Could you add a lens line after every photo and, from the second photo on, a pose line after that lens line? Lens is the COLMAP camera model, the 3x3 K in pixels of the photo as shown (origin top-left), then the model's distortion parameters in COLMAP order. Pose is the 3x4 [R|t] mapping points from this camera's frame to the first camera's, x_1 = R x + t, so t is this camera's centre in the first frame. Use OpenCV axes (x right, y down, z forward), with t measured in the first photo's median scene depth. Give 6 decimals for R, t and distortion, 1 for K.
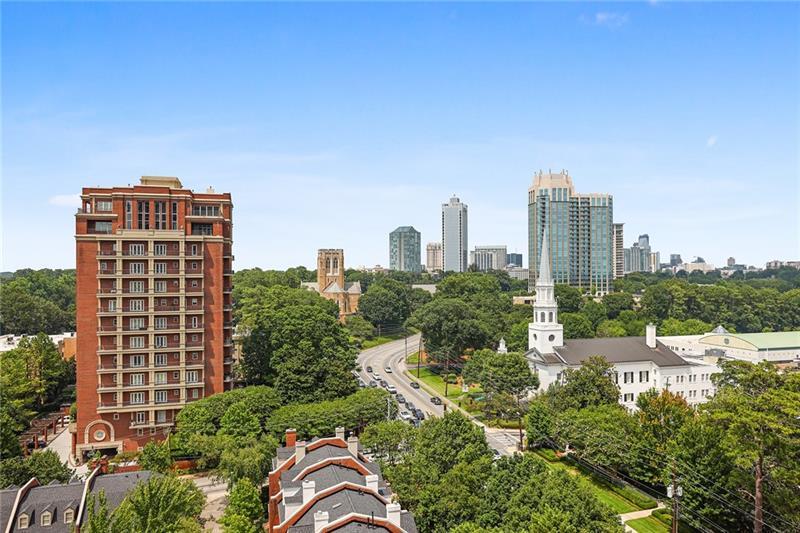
lens RADIAL K [[548.1, 0, 398.9], [0, 548.1, 269.2], [0, 0, 1]] dist [-0.002319, 0.007798]
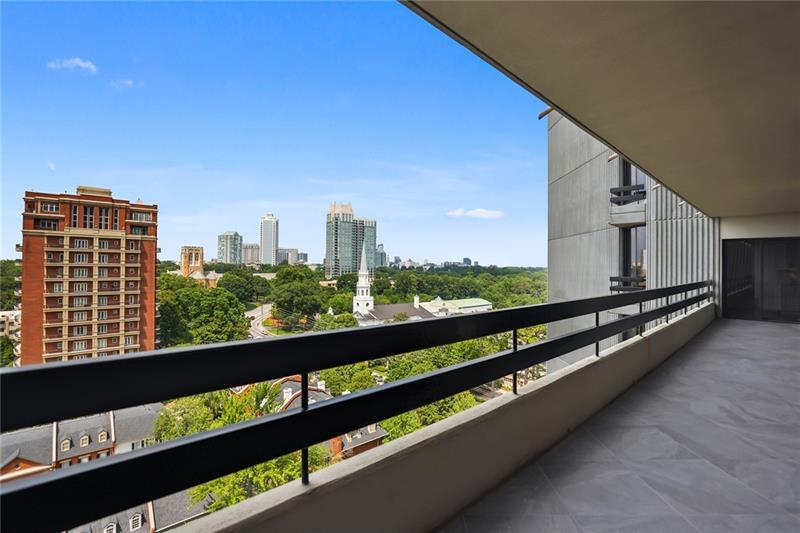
lens RADIAL K [[368.1, 0, 396.1], [0, 368.1, 266.9], [0, 0, 1]] dist [-0.028801, 0.000910]
pose [[0.891732, 0.014564, 0.452330, -0.186517], [-0.018548, 0.999818, 0.004373, 0.000433], [-0.452184, -0.012290, 0.891840, -0.075021]]
